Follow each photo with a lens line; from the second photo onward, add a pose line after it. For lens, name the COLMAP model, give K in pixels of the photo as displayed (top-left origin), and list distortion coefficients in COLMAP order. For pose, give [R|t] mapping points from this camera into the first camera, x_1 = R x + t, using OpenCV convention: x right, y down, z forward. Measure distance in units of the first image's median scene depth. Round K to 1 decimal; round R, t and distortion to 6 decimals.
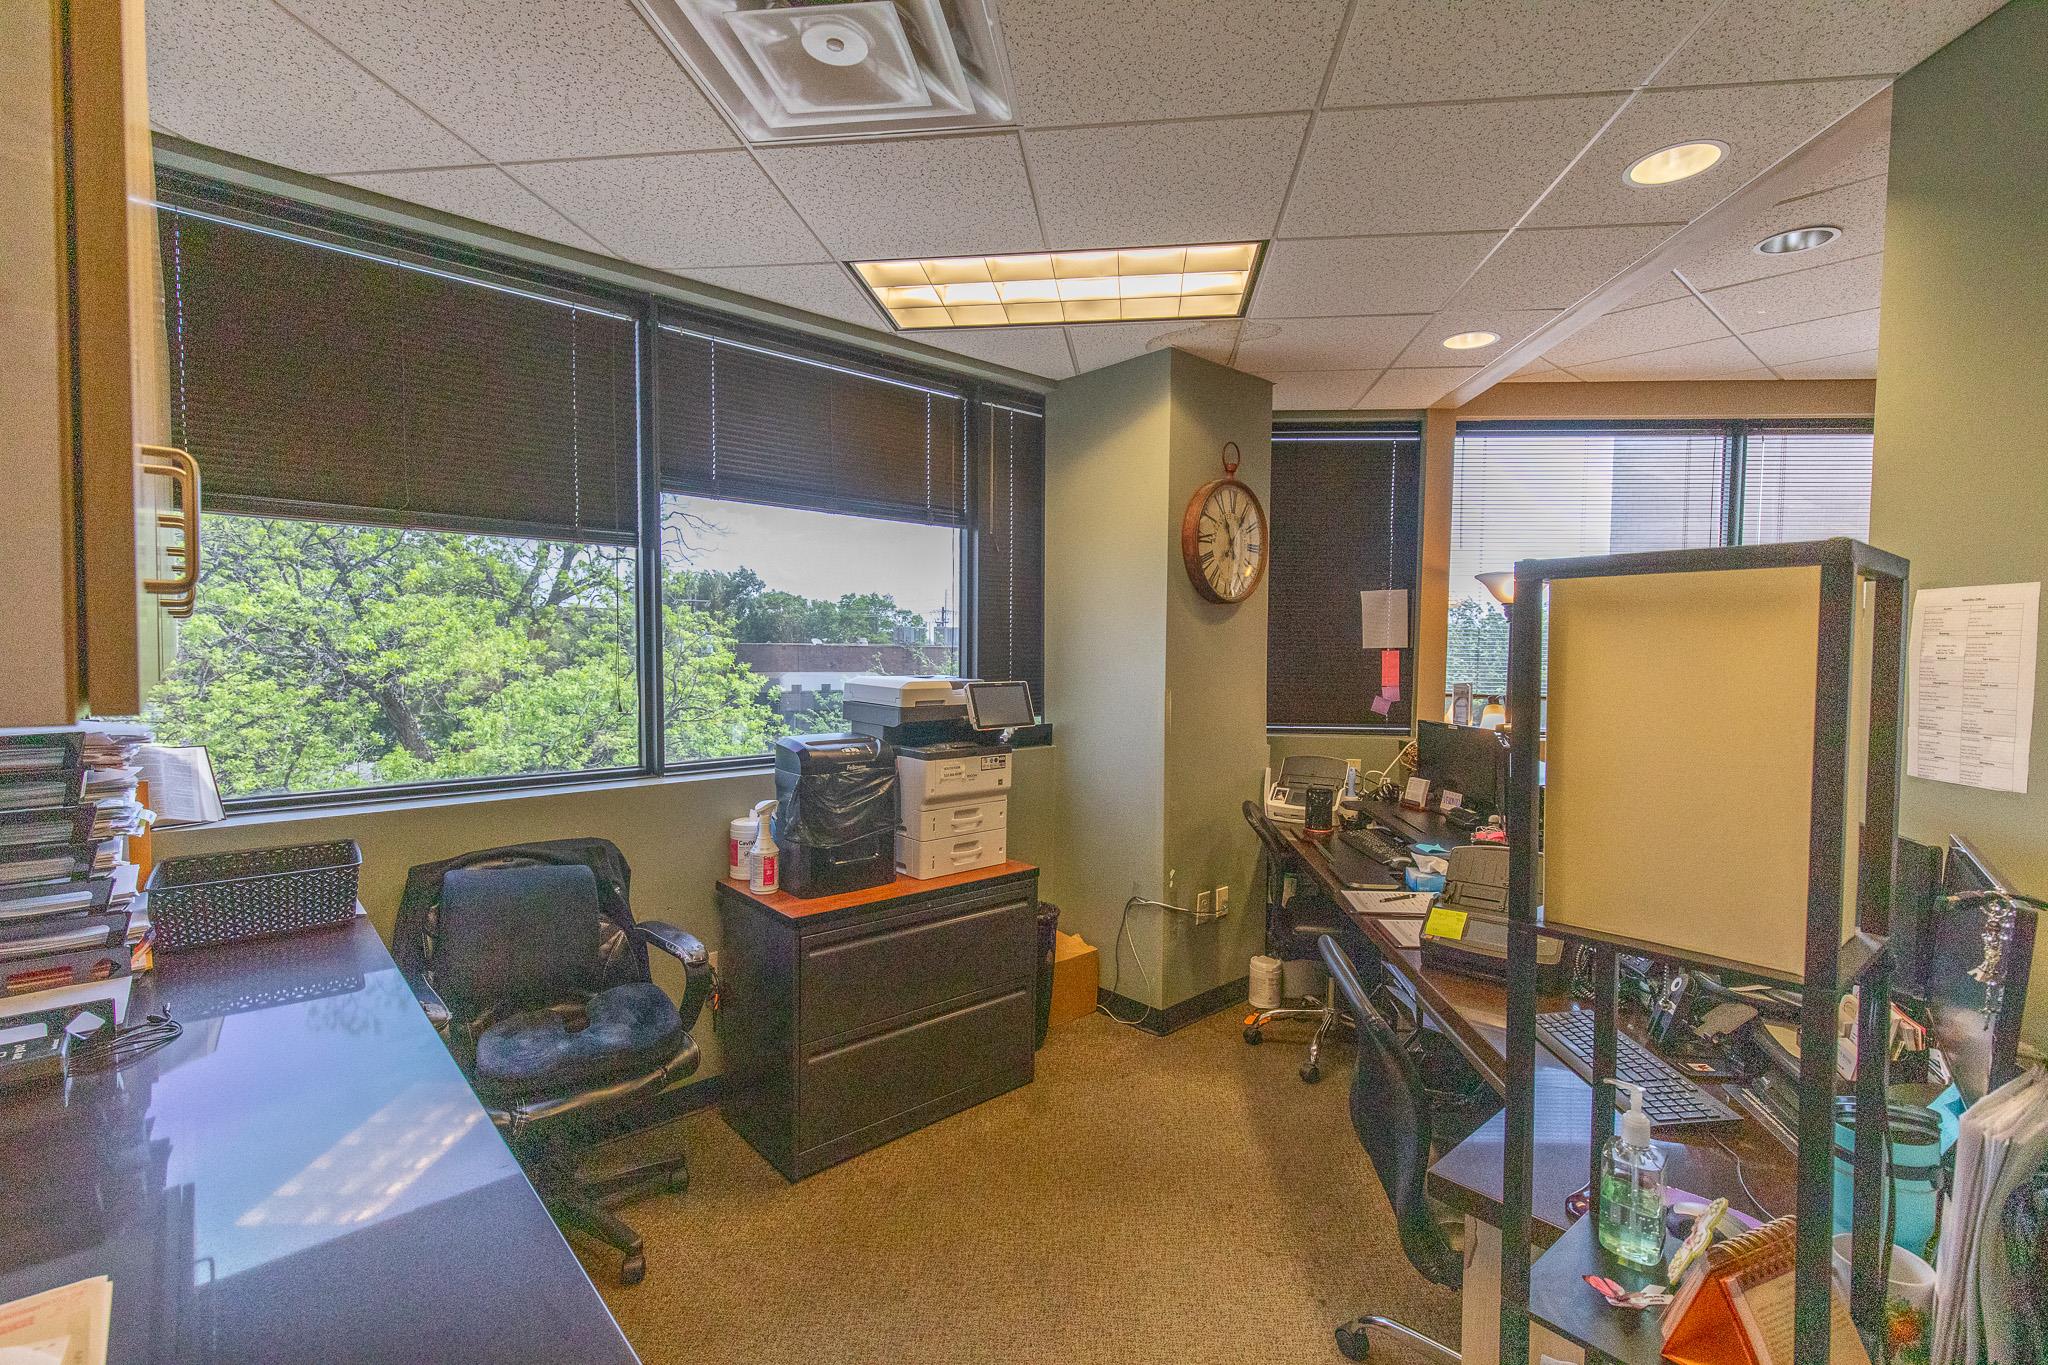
lens RADIAL K [[936.1, 0, 1037.8], [0, 936.1, 689.1], [0, 0, 1]] dist [-0.003629, -0.000901]
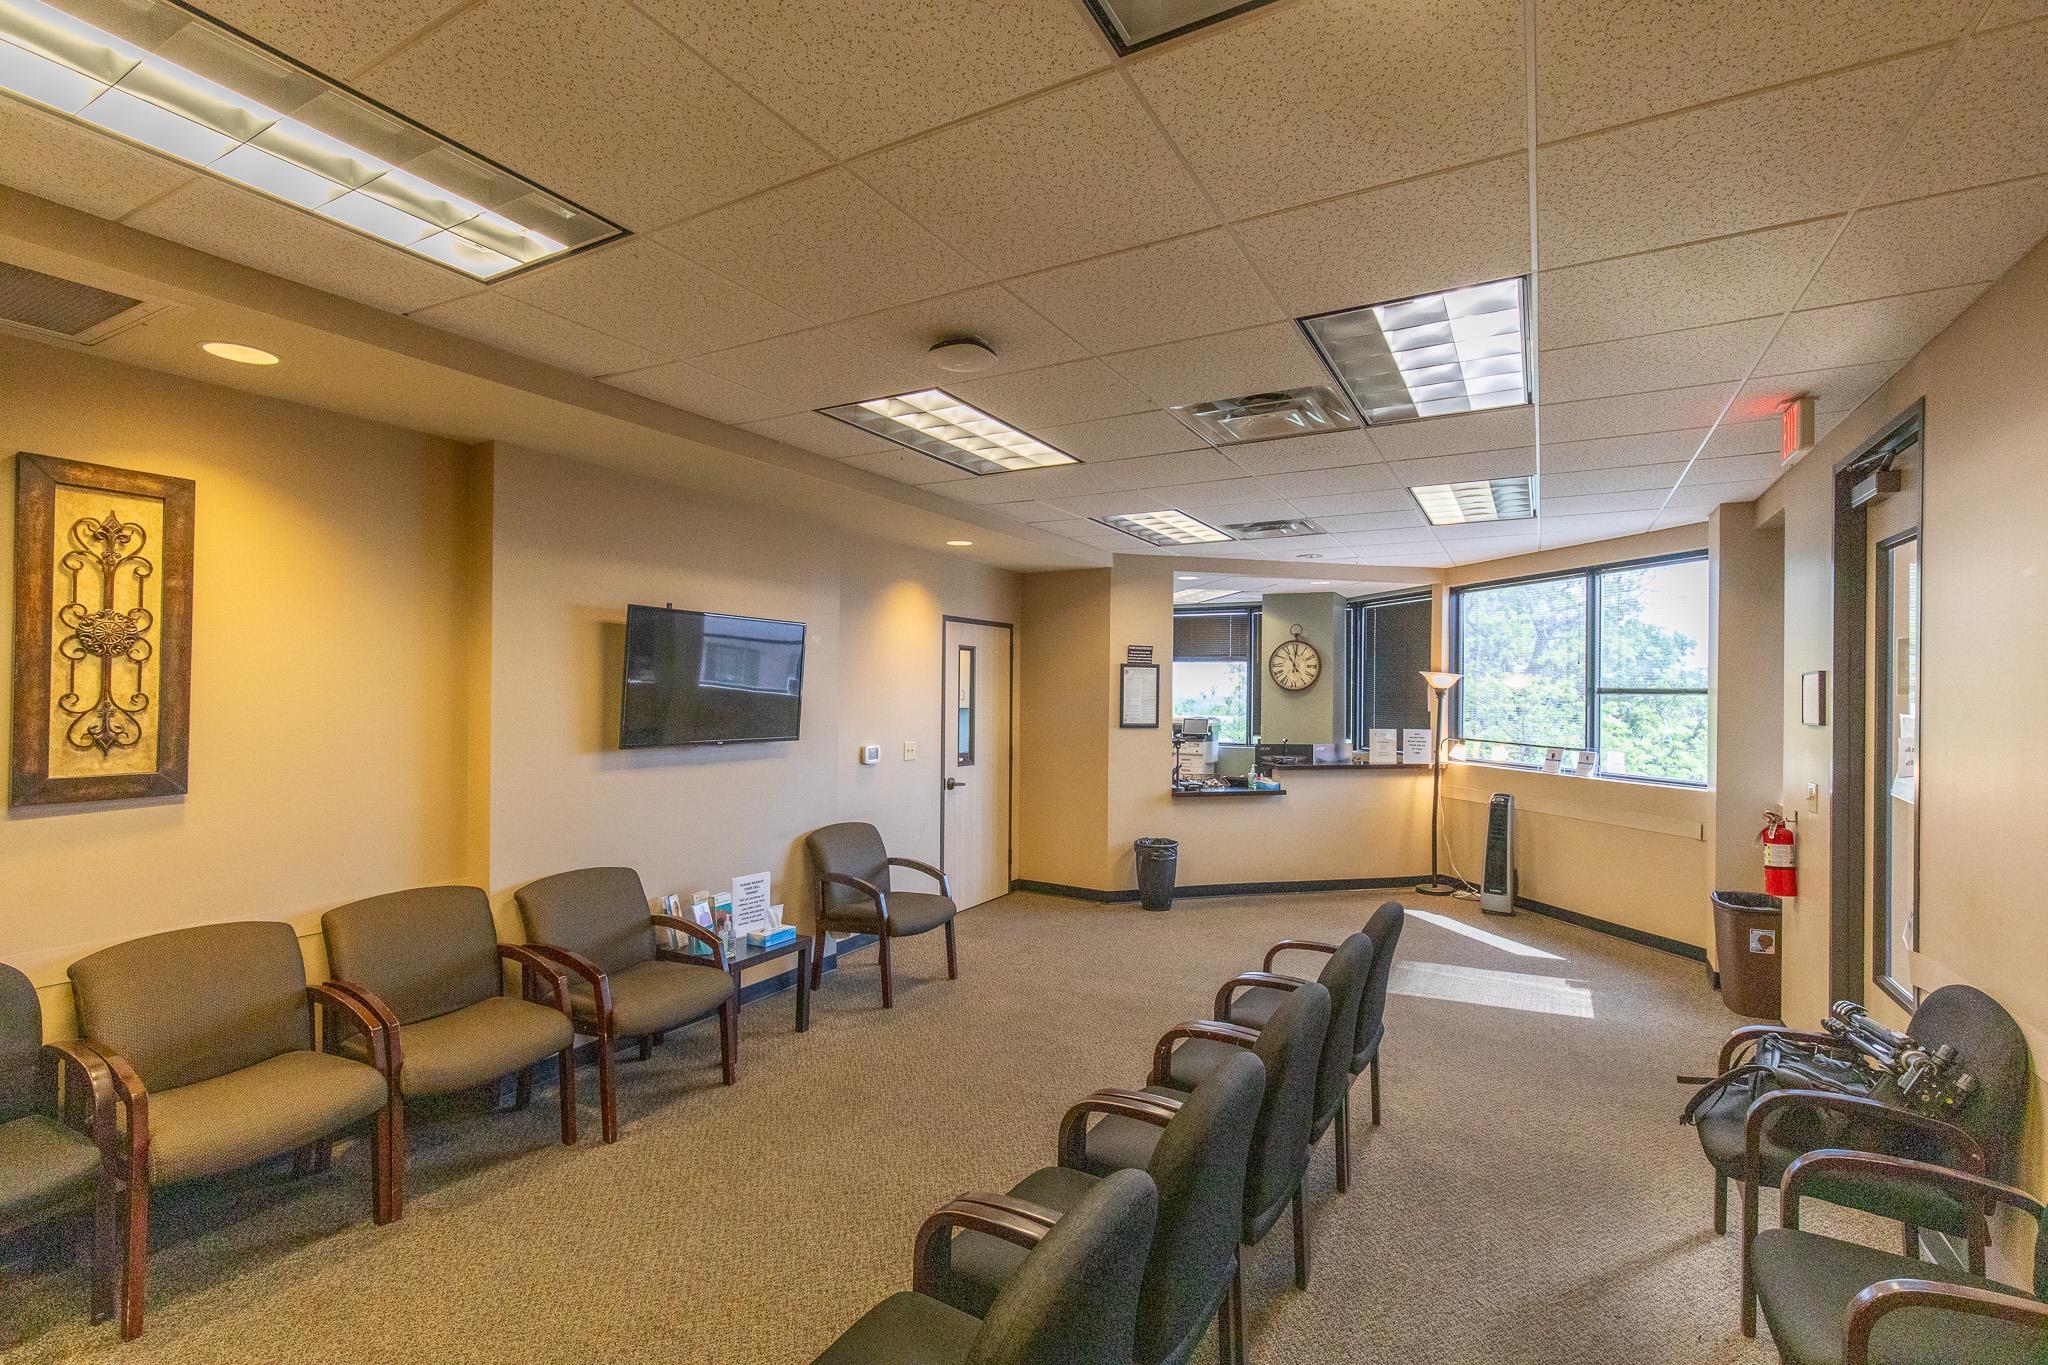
lens RADIAL K [[920.4, 0, 1019.3], [0, 920.4, 689.1], [0, 0, 1]] dist [0.002378, 0.000303]
pose [[0.313763, -0.000759, -0.949501, 2.086907], [-0.040616, 0.999074, -0.014220, -0.025341], [0.948632, 0.043027, 0.313442, -0.414571]]
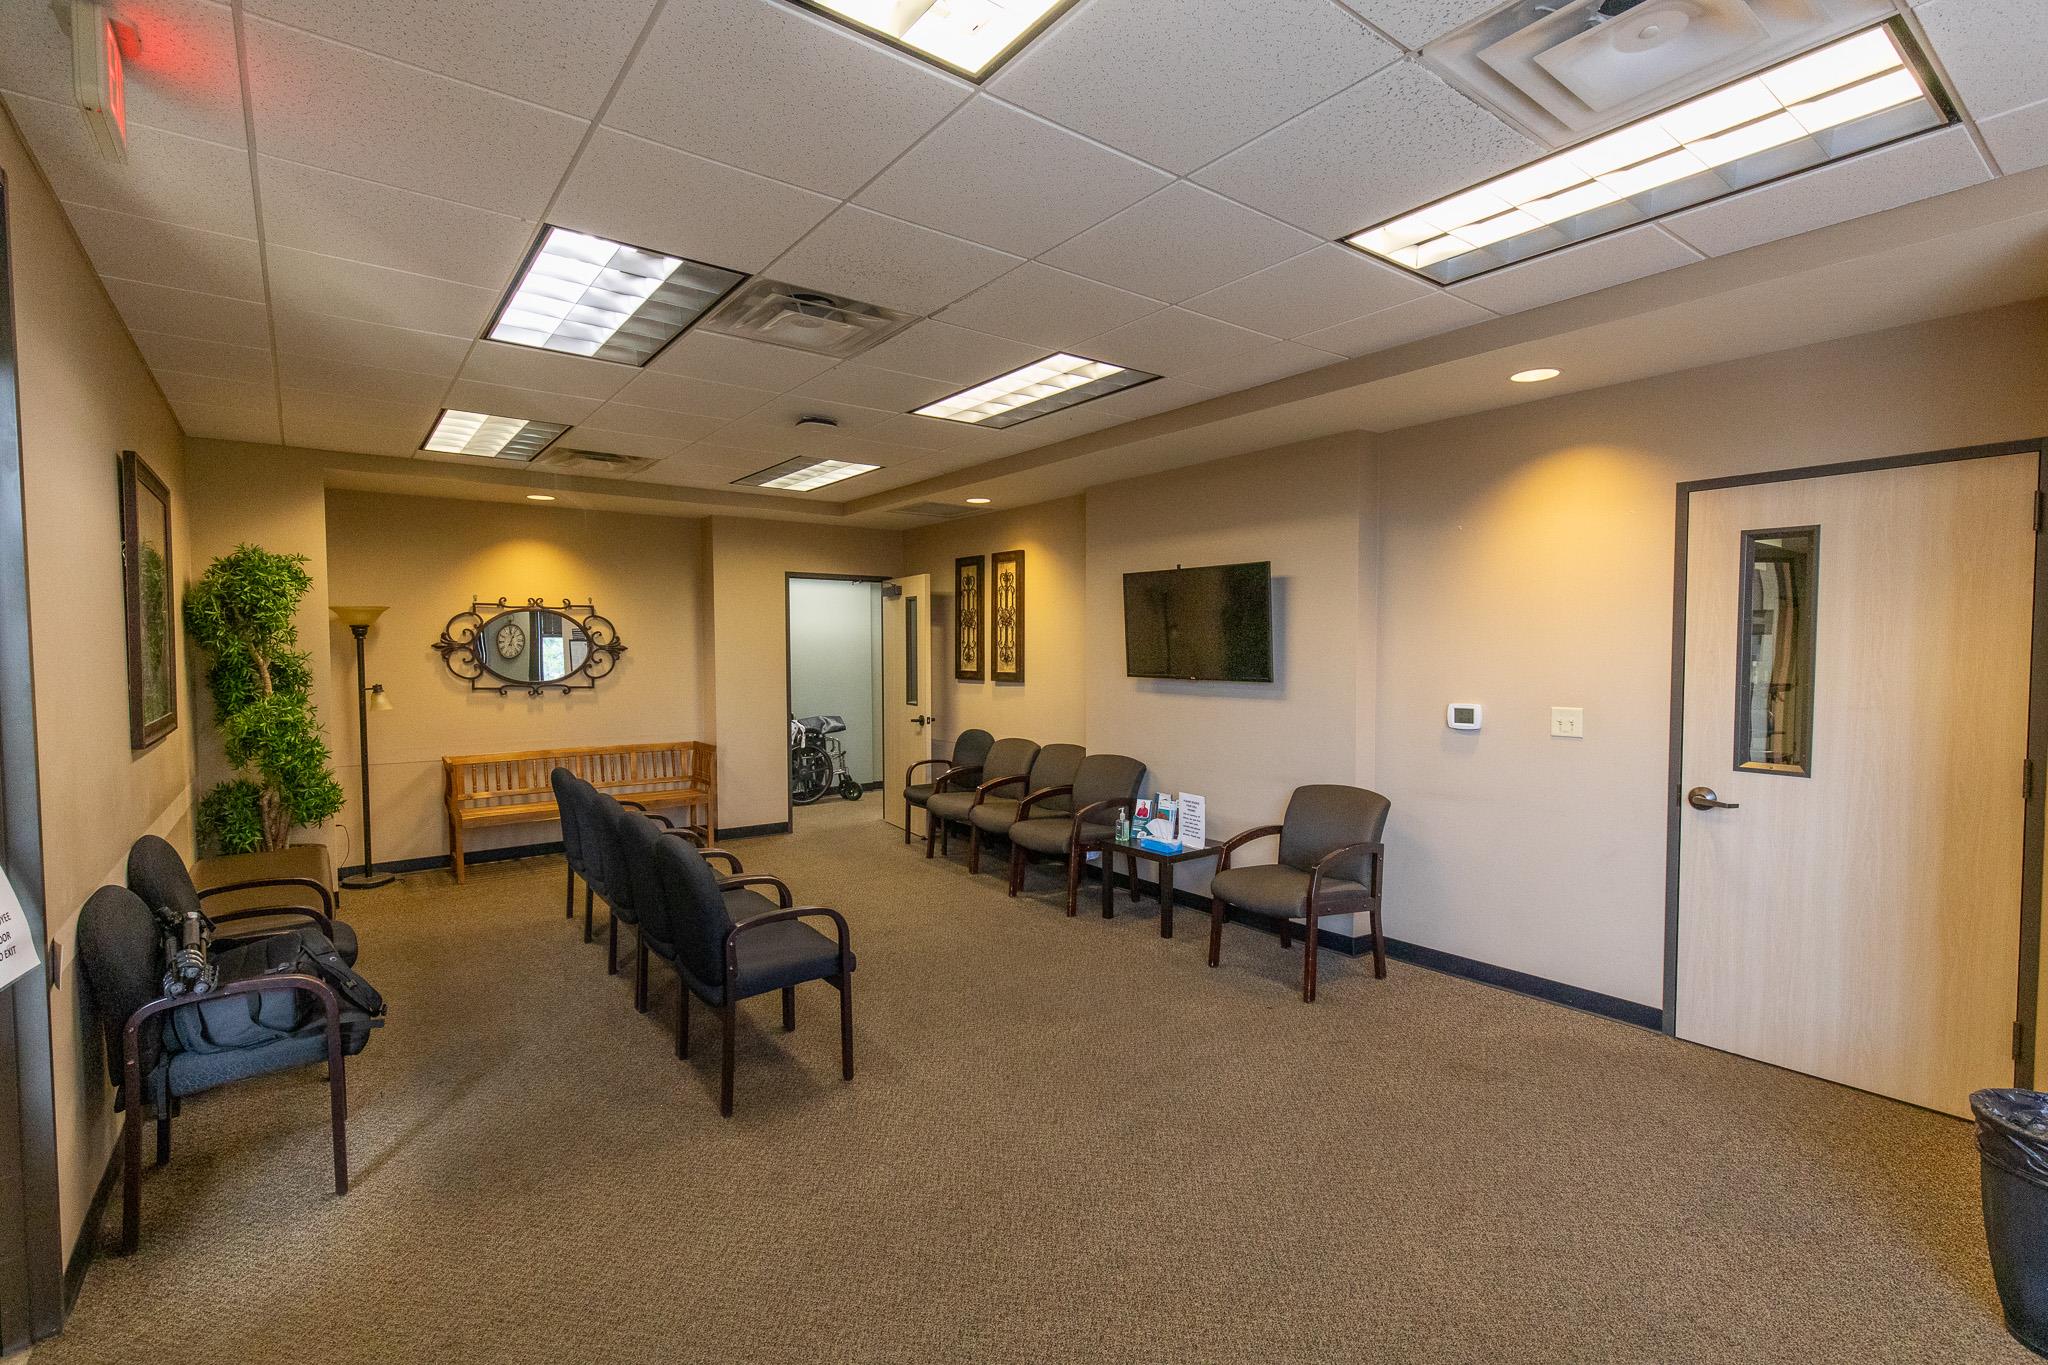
lens RADIAL K [[936.1, 0, 1037.8], [0, 936.1, 689.1], [0, 0, 1]] dist [-0.003629, -0.000901]
pose [[-0.997057, -0.003352, 0.076590, 1.020764], [0.002441, 0.997149, 0.075417, -0.046857], [-0.076624, 0.075382, -0.994206, 0.949475]]
